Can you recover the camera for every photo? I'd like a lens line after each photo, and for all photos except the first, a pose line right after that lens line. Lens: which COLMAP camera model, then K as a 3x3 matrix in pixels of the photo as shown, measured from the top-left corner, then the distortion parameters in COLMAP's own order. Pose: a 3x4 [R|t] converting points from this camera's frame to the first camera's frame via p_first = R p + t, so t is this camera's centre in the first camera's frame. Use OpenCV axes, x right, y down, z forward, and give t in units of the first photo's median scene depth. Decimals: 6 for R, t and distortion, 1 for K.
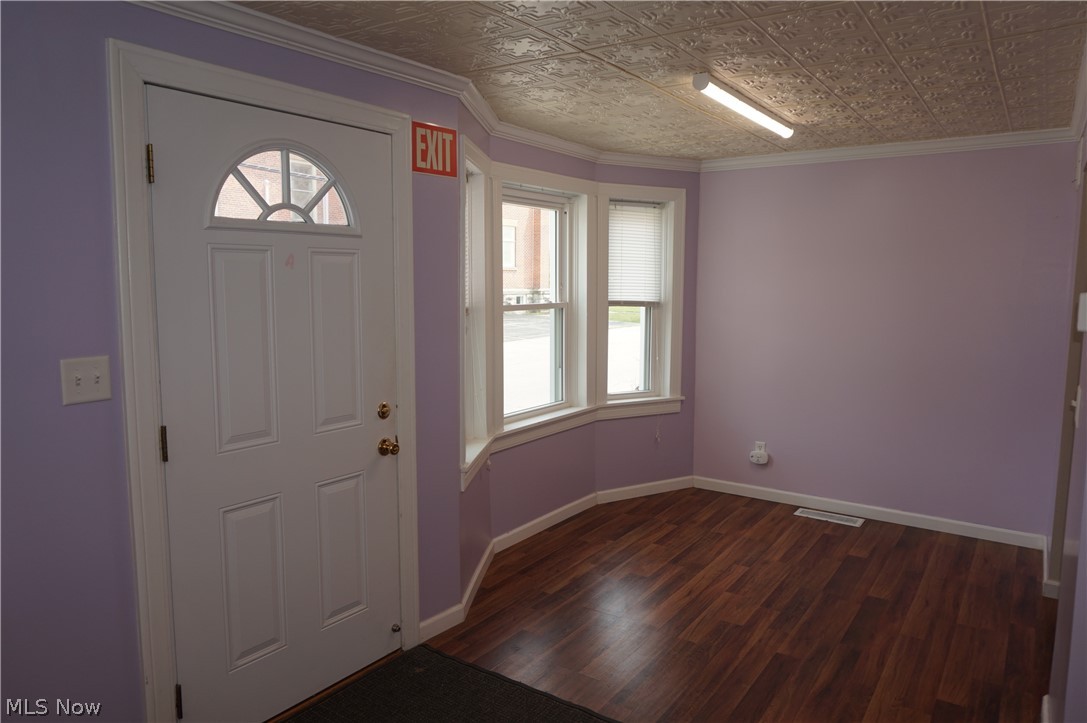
lens RADIAL K [[733.5, 0, 543.8], [0, 733.5, 361.1], [0, 0, 1]] dist [-0.036934, 0.019278]
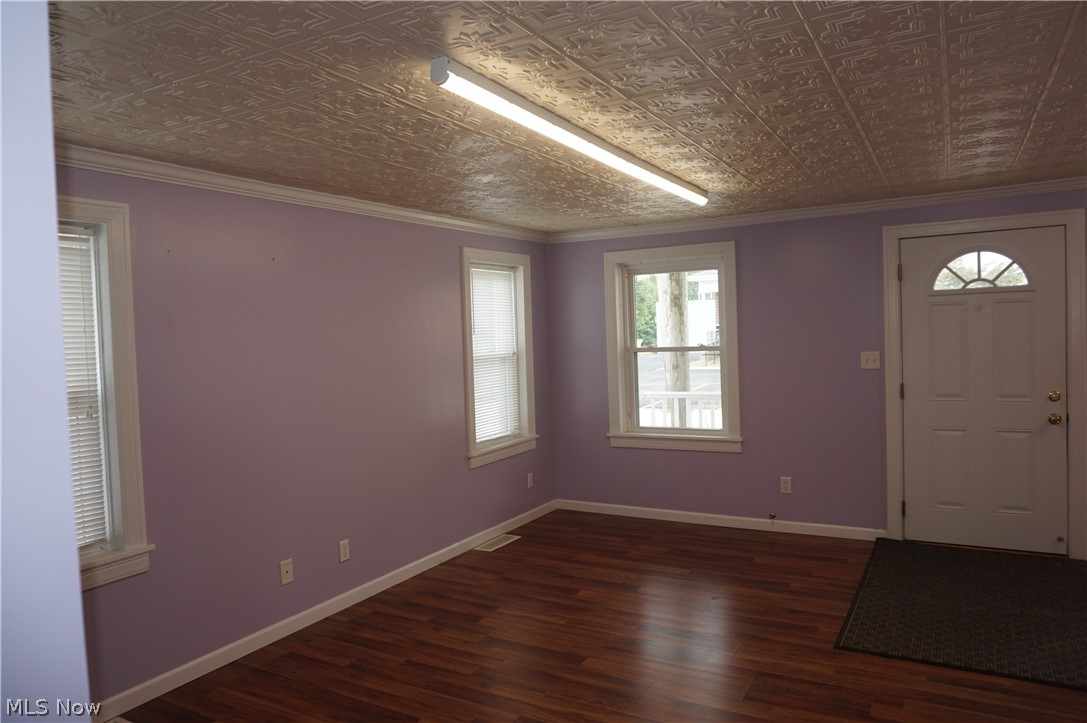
lens RADIAL K [[733.5, 0, 545.8], [0, 733.5, 357.8], [0, 0, 1]] dist [-0.036934, 0.019278]
pose [[0.089200, 0.035581, -0.995378, 1.149297], [-0.069436, 0.997152, 0.029422, 0.012960], [0.993590, 0.066491, 0.091417, -0.237028]]
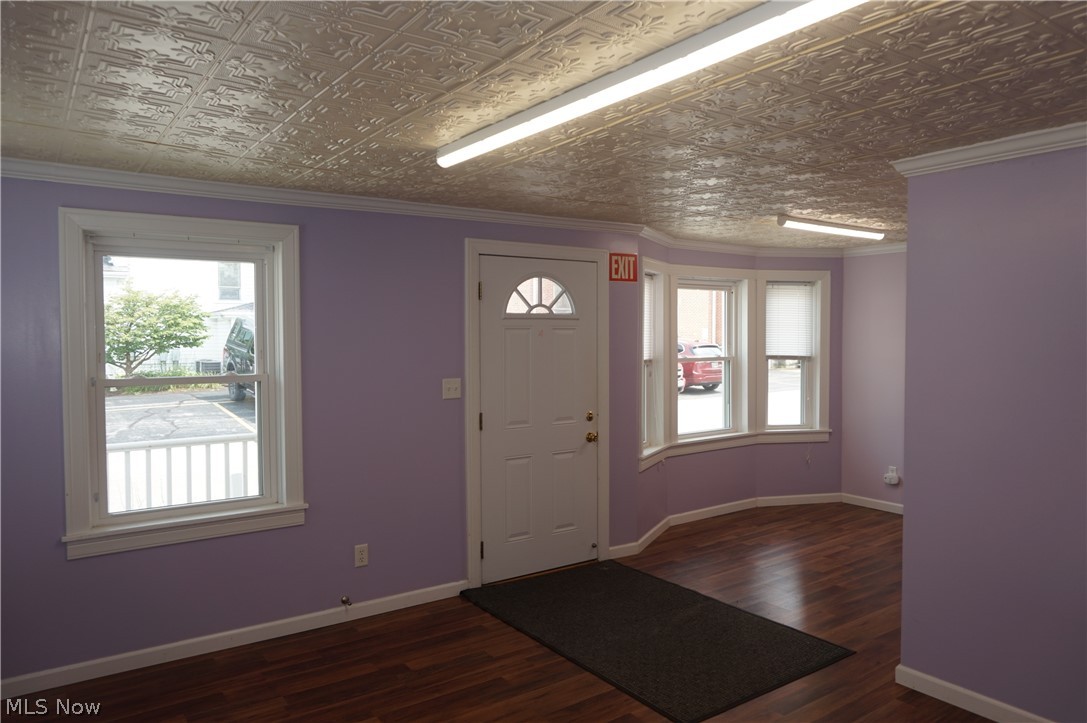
lens RADIAL K [[733.5, 0, 540.7], [0, 733.5, 360.0], [0, 0, 1]] dist [-0.036934, 0.019278]
pose [[0.938971, 0.003656, -0.343978, 0.252861], [-0.030235, 0.996951, -0.071938, 0.057557], [0.342666, 0.077948, 0.936218, -0.643847]]
